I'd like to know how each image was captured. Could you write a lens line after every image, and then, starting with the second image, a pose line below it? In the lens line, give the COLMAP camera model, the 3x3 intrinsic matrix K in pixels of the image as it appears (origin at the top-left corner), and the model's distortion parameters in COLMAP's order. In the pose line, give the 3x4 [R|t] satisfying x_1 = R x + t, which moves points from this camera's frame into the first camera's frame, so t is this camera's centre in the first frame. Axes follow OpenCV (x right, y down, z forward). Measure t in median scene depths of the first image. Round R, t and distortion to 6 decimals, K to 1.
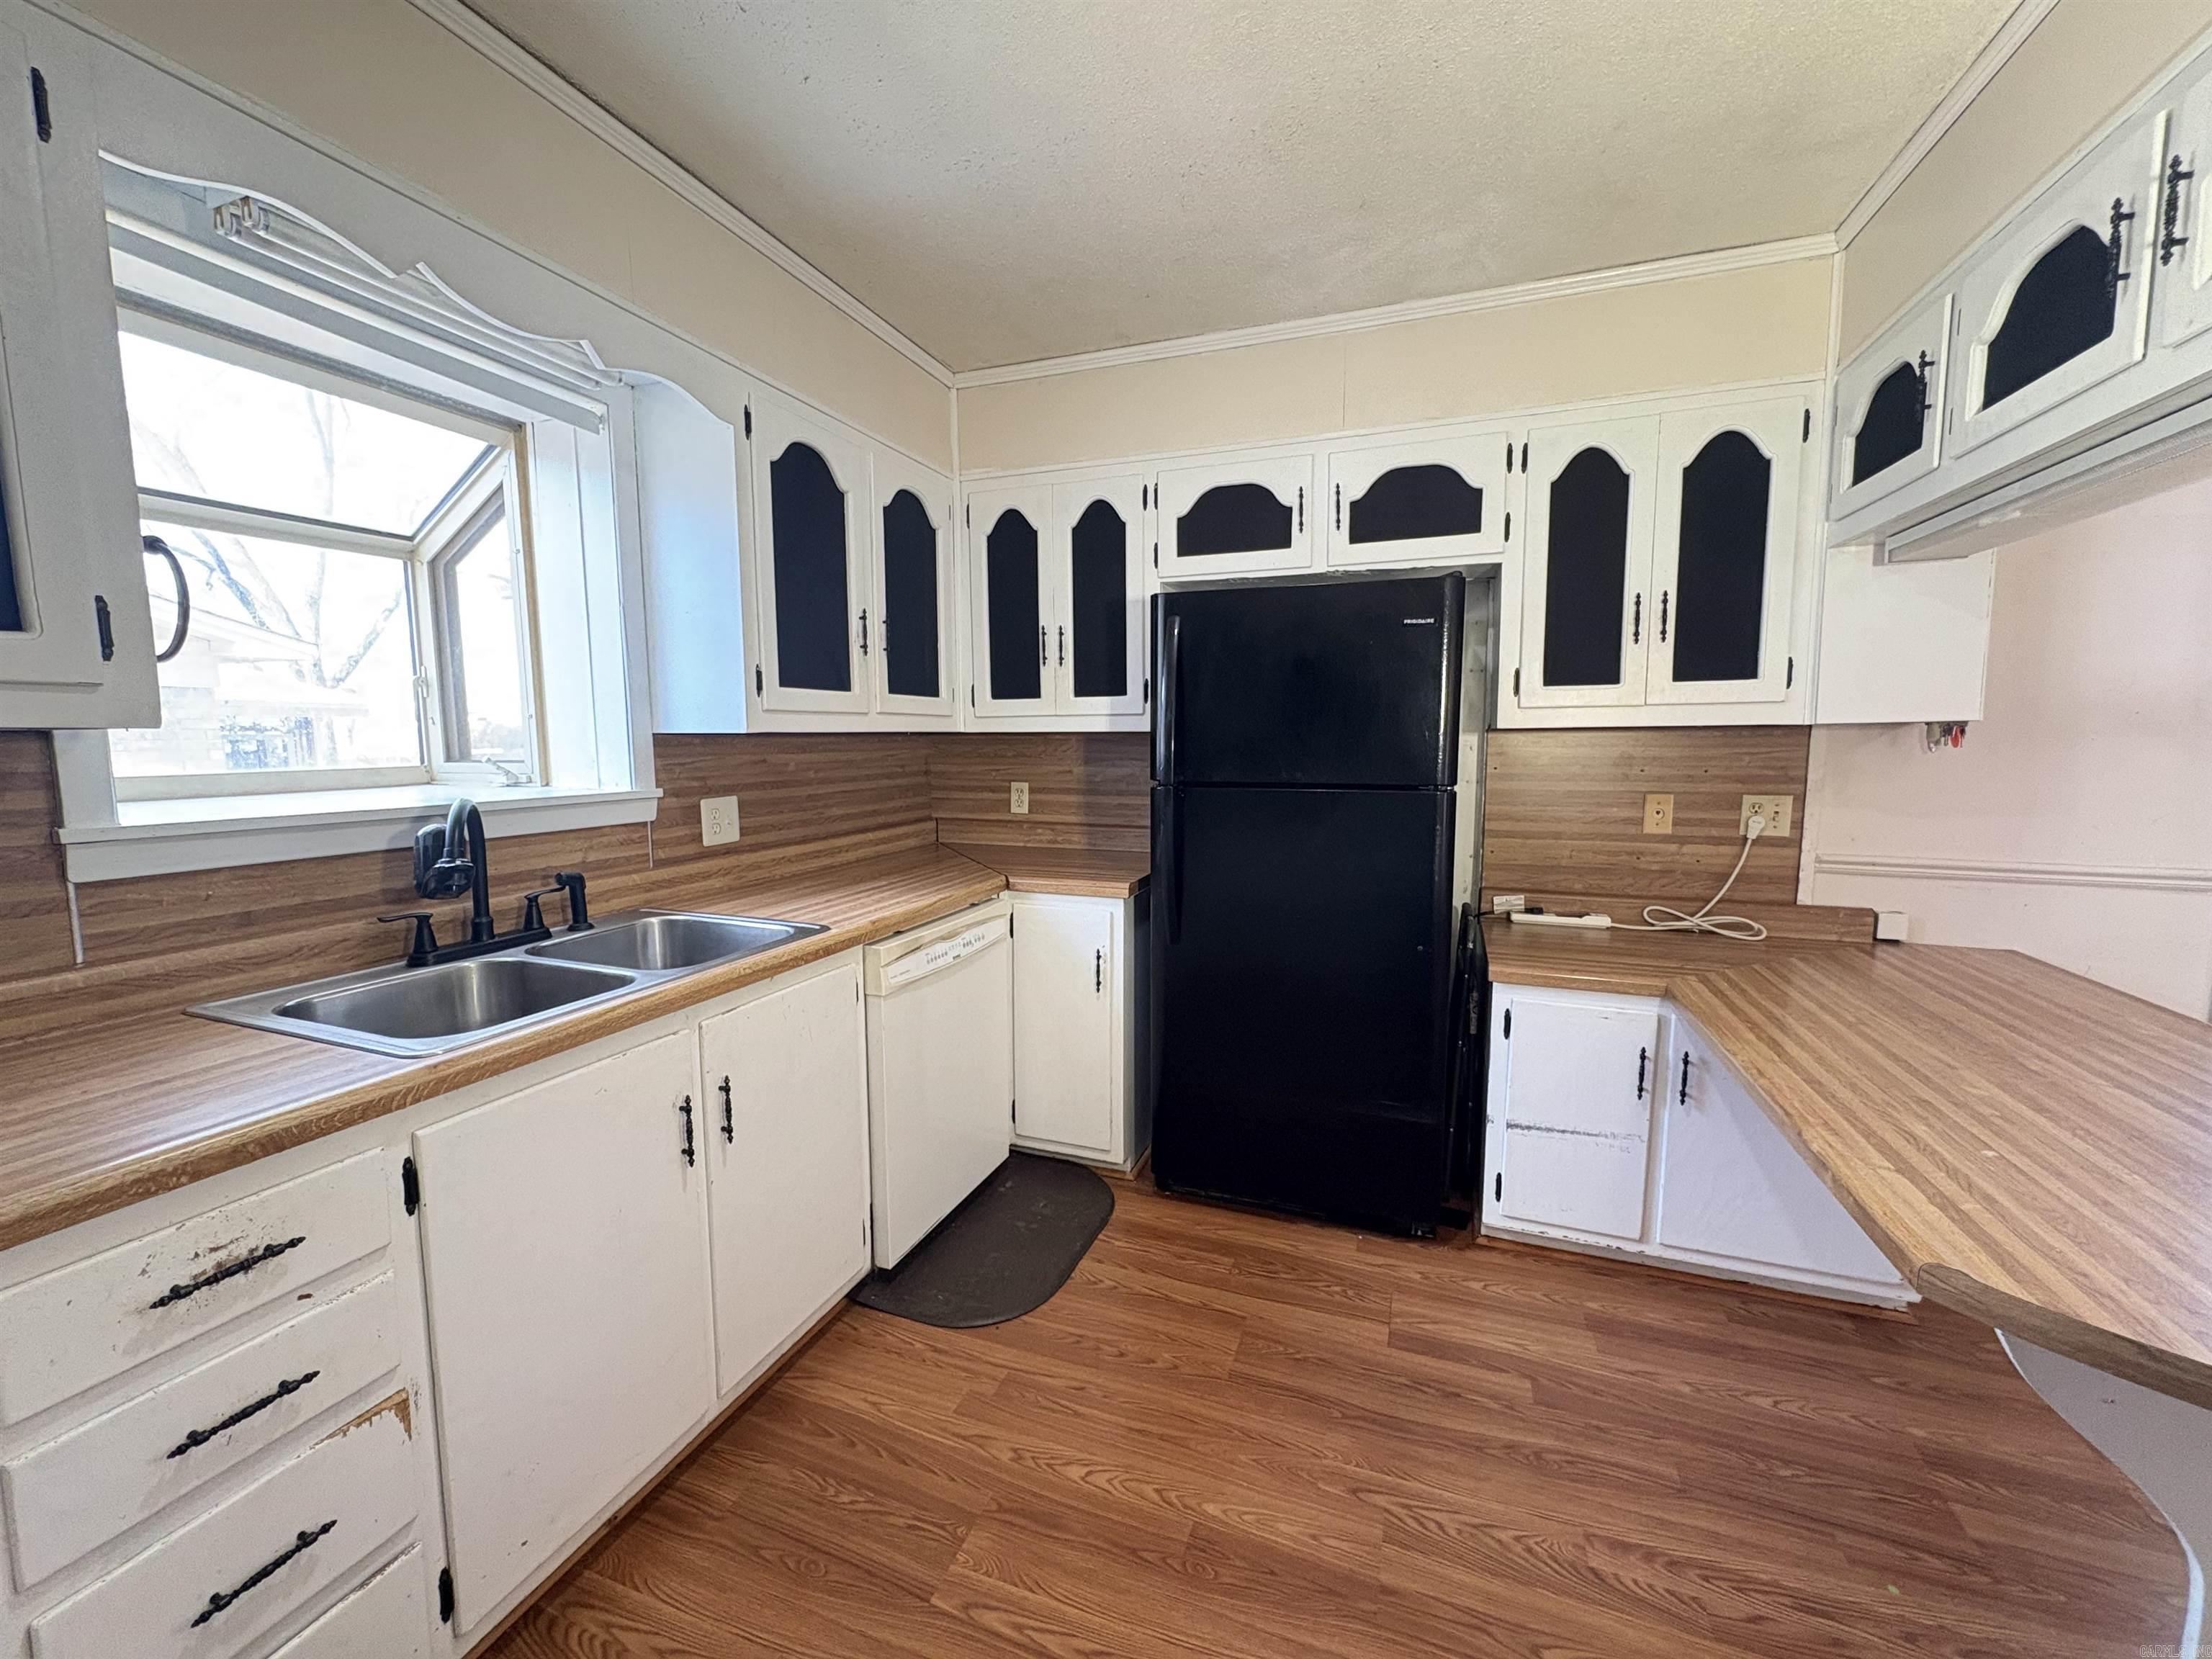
lens RADIAL K [[876.1, 0, 1105.6], [0, 876.1, 828.8], [0, 0, 1]] dist [-0.001042, 0.000089]
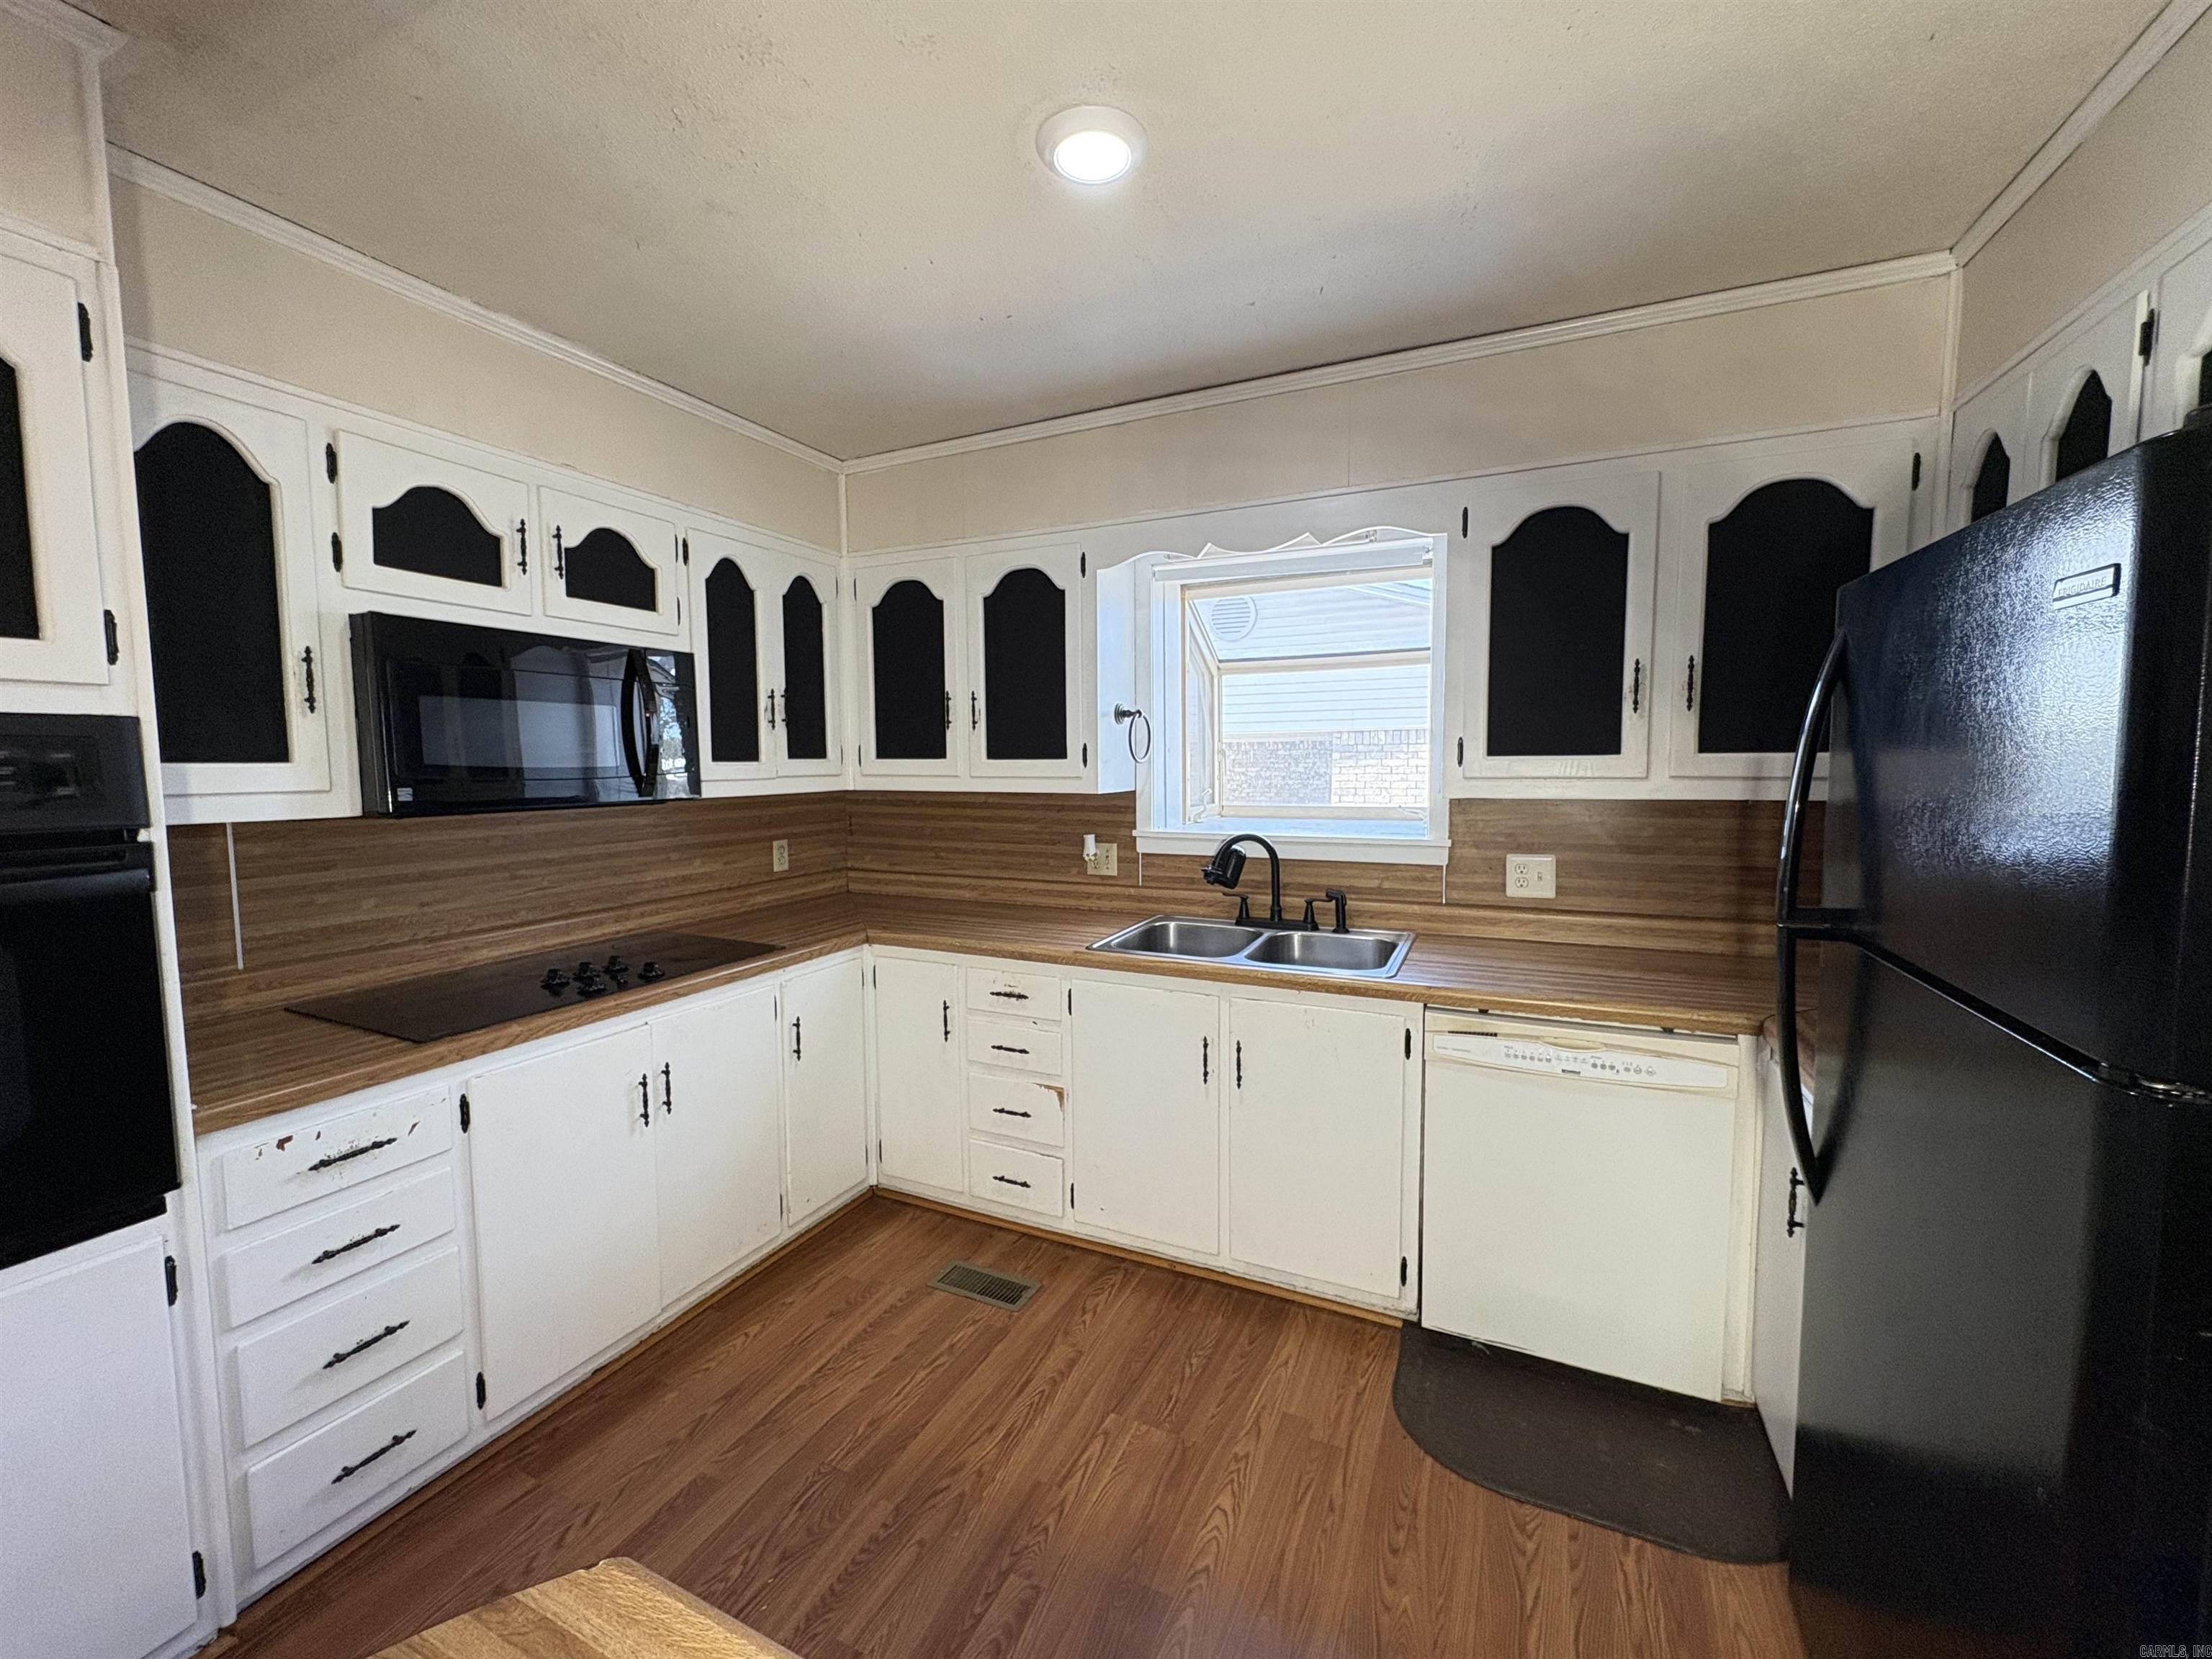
lens RADIAL K [[876.1, 0, 1105.6], [0, 876.1, 828.8], [0, 0, 1]] dist [-0.001042, 0.000089]
pose [[-0.073782, 0.088403, -0.993348, 0.770172], [-0.094746, 0.990937, 0.095225, -0.140370], [0.992764, 0.101141, -0.064737, 0.660235]]
